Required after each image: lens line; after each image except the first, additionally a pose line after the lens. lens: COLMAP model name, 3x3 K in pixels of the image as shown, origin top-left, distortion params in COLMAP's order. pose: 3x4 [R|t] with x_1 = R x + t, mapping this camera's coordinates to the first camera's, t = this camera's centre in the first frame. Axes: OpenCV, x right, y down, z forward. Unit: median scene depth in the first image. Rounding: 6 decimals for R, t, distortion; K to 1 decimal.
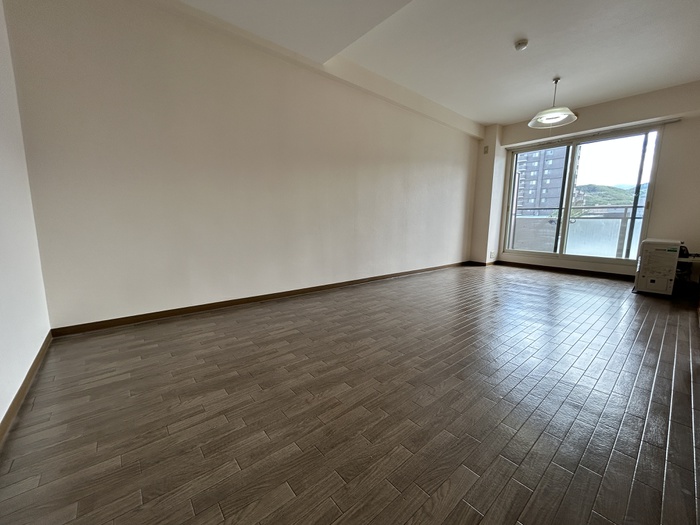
lens RADIAL K [[281.4, 0, 351.2], [0, 281.4, 266.7], [0, 0, 1]] dist [0.000567, 0.000065]
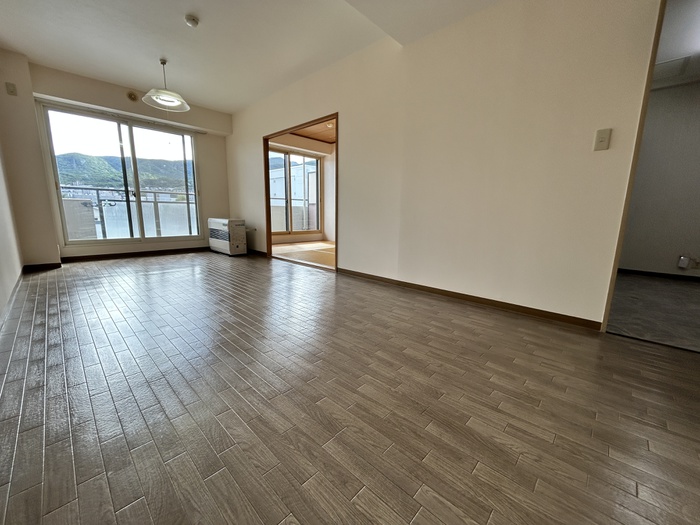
lens RADIAL K [[281.4, 0, 348.3], [0, 281.4, 265.3], [0, 0, 1]] dist [0.000567, 0.000065]
pose [[-0.105691, -0.198200, 0.974447, -0.886912], [0.143344, 0.966664, 0.212164, -0.165167], [-0.984013, 0.162105, -0.073757, 1.066745]]
